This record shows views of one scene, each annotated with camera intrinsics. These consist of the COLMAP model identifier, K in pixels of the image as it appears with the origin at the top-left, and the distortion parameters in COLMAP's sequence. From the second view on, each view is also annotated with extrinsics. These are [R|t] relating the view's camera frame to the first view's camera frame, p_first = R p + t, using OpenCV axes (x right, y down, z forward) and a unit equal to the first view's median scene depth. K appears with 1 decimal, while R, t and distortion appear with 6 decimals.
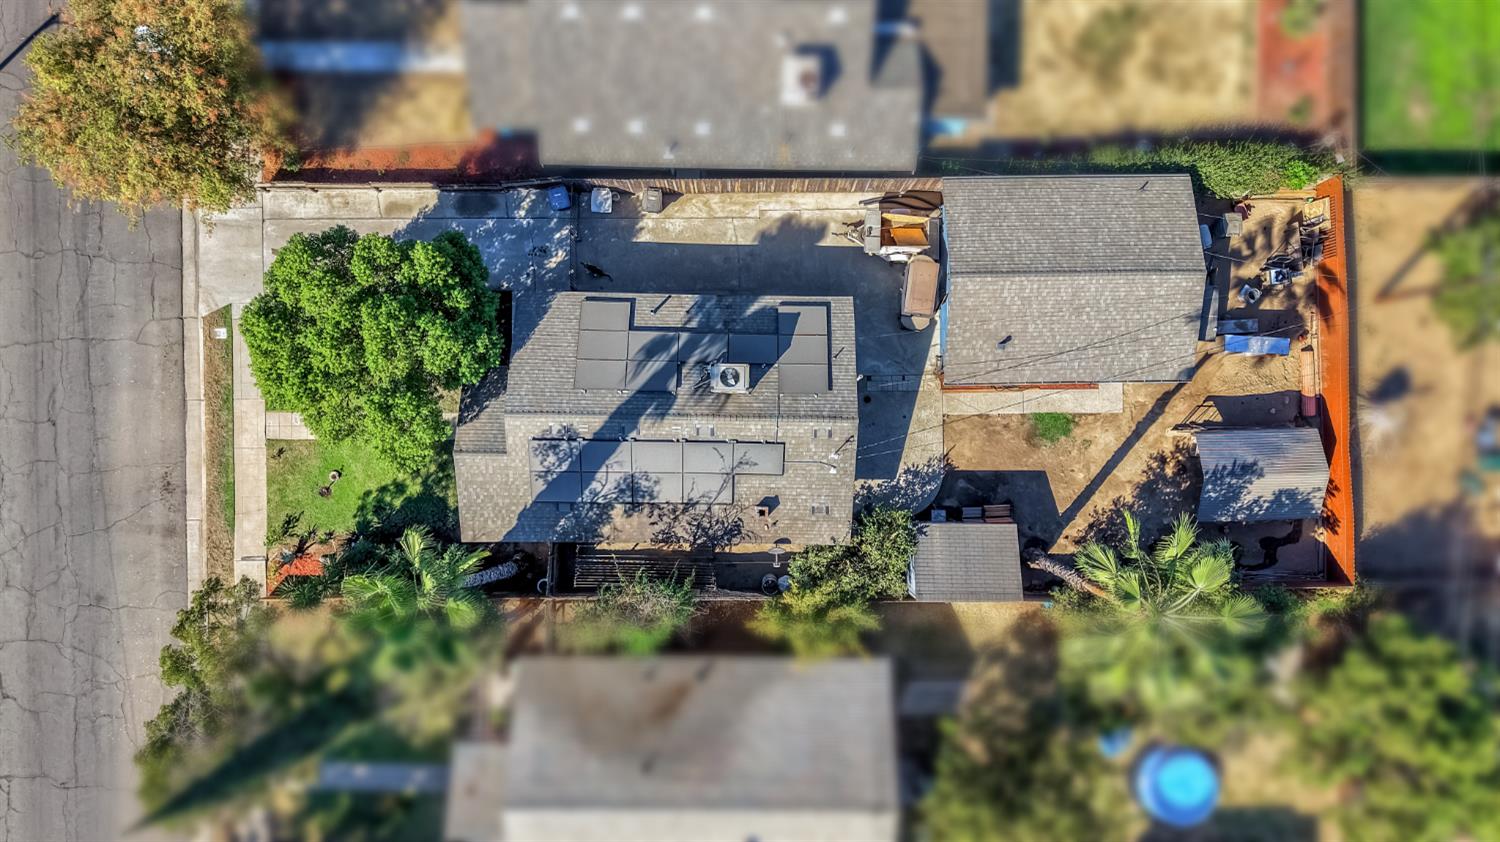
lens RADIAL K [[1026.3, 0, 750.0], [0, 1026.3, 421.0], [0, 0, 1]] dist [0.007659, -0.002728]
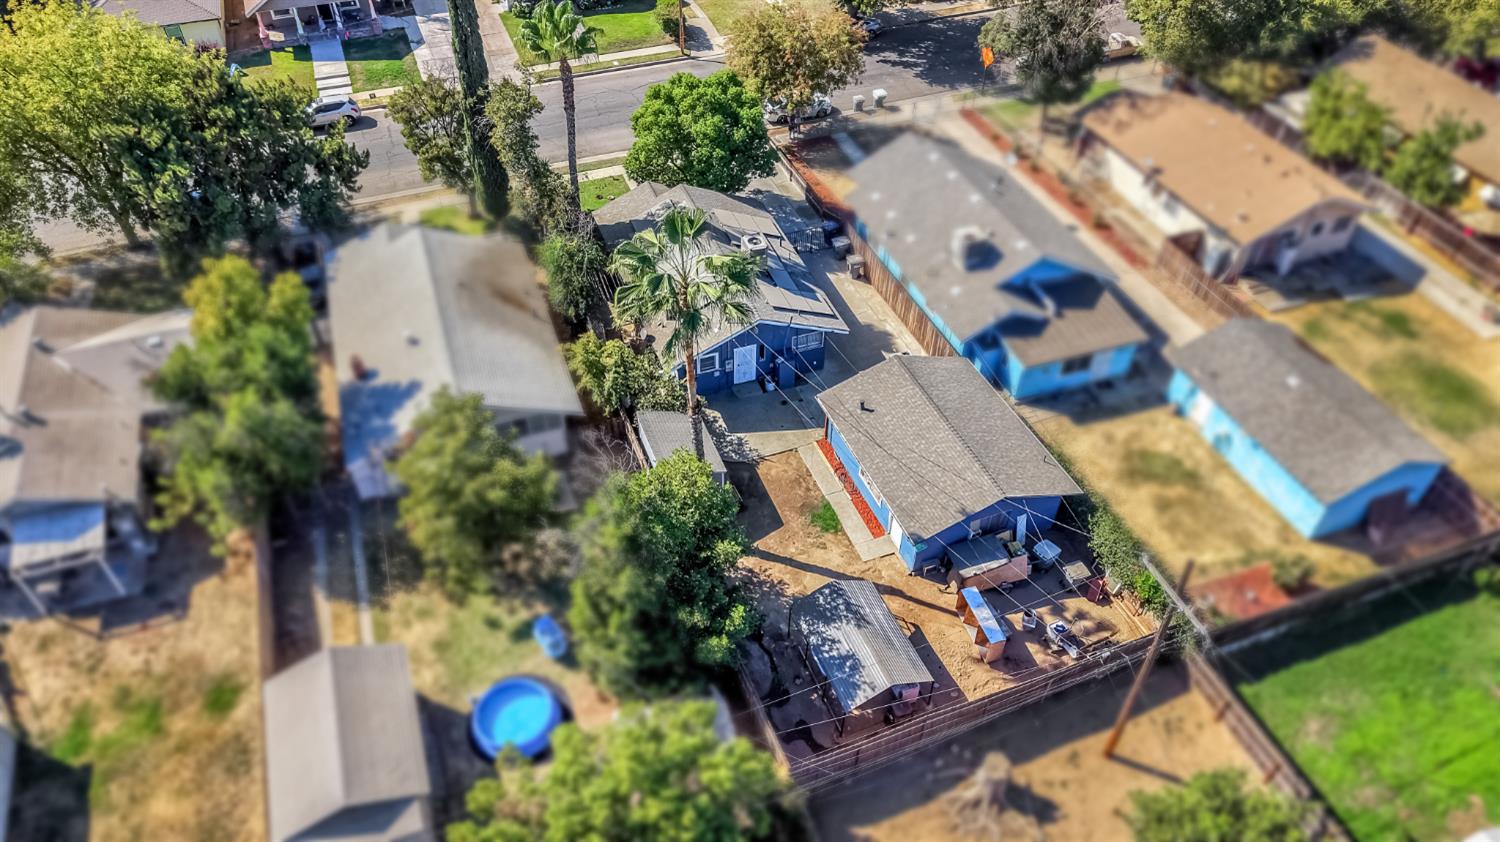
lens RADIAL K [[985.8, 0, 755.9], [0, 985.8, 421.4], [0, 0, 1]] dist [0.008546, 0.001349]
pose [[0.354788, 0.639962, -0.681597, 0.912386], [-0.934760, 0.257381, -0.244906, 0.301520], [0.018700, 0.724019, 0.689526, 0.209150]]
